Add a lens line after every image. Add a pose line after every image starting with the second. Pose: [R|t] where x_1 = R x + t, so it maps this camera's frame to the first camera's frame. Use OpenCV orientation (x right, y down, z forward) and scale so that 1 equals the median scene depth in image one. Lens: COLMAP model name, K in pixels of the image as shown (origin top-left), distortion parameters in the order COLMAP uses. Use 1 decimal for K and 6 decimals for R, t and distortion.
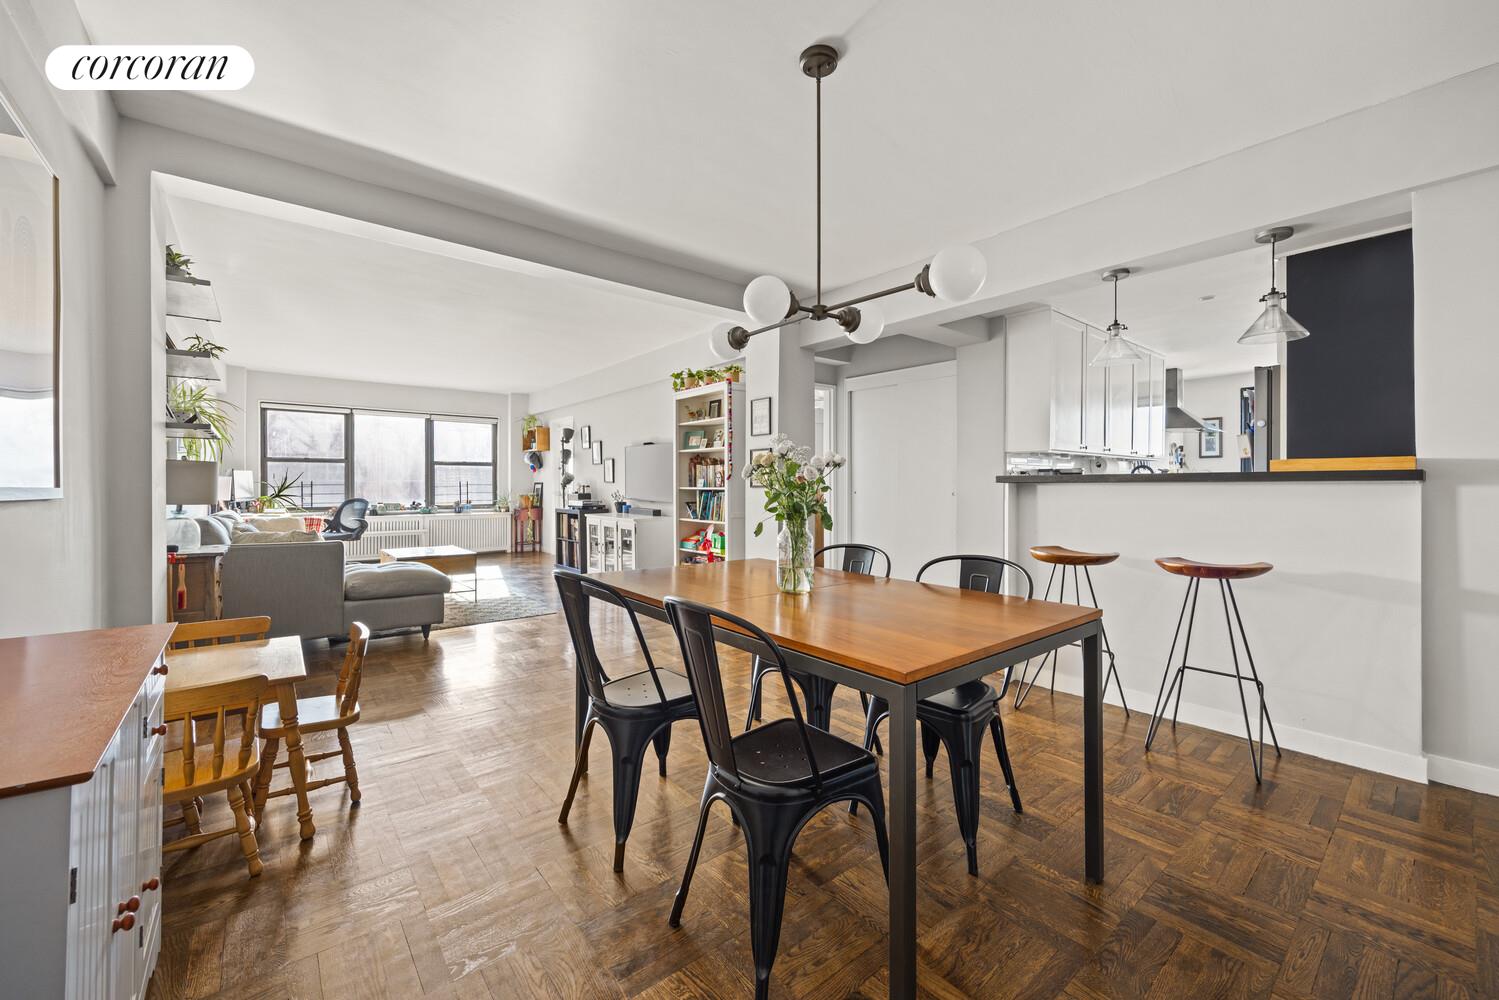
lens RADIAL K [[599.1, 0, 749.5], [0, 599.1, 490.4], [0, 0, 1]] dist [0.001307, -0.000029]
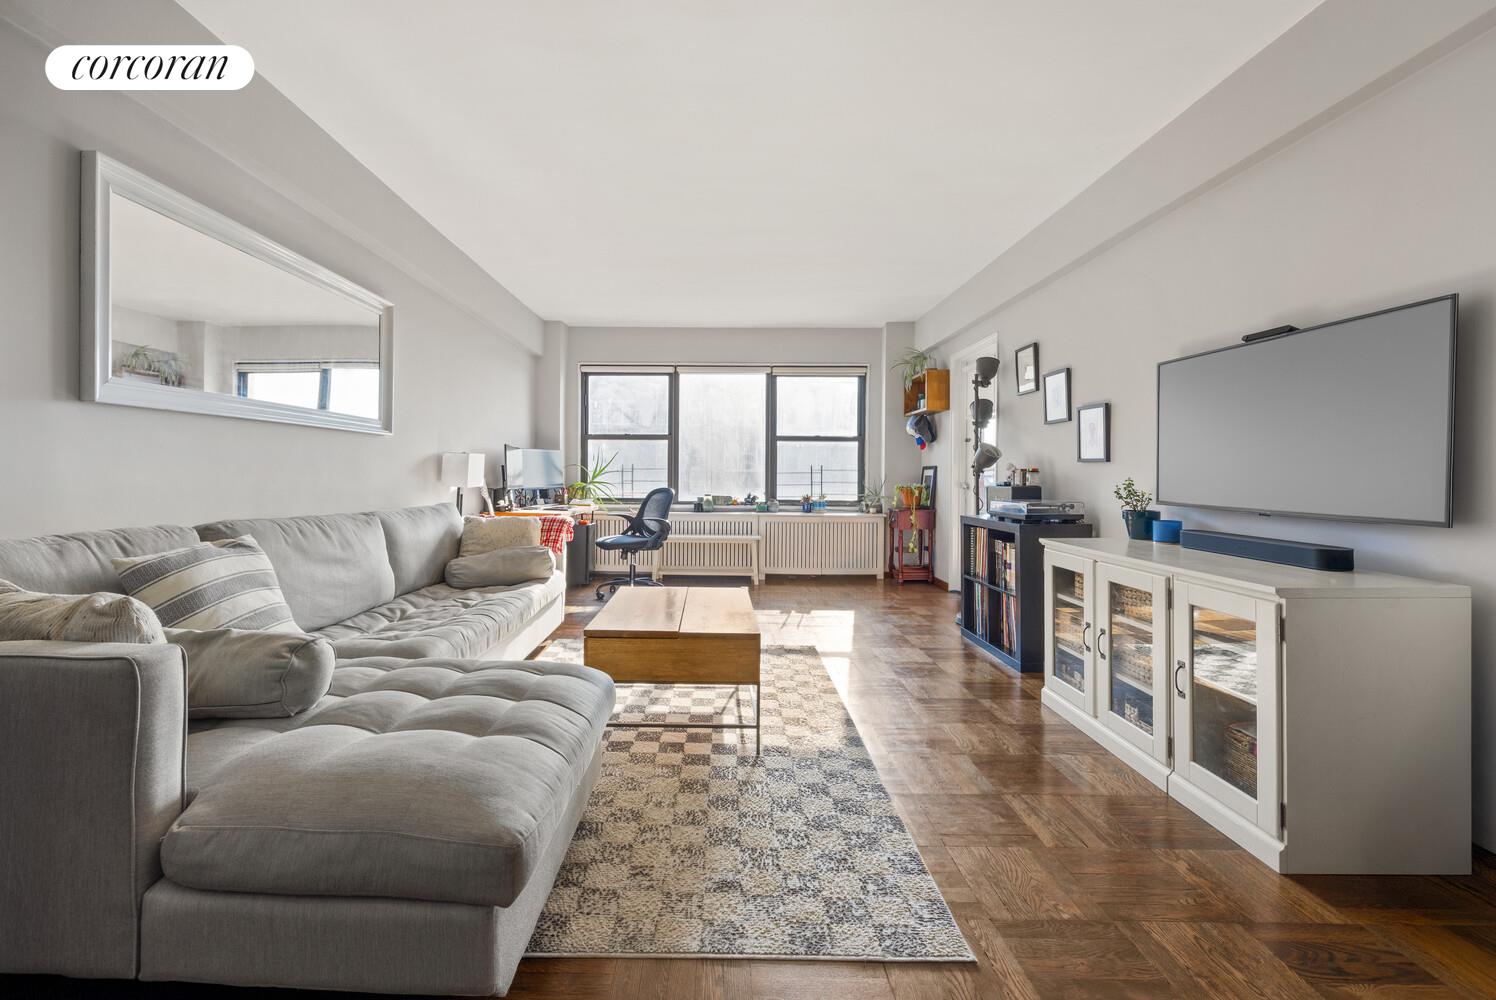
lens RADIAL K [[597.9, 0, 709.4], [0, 597.9, 475.3], [0, 0, 1]] dist [0.001307, -0.000029]
pose [[0.764777, 0.004495, -0.644280, -0.151591], [-0.011976, 0.999902, -0.007241, 0.002636], [0.644184, 0.013254, 0.764756, 0.449188]]
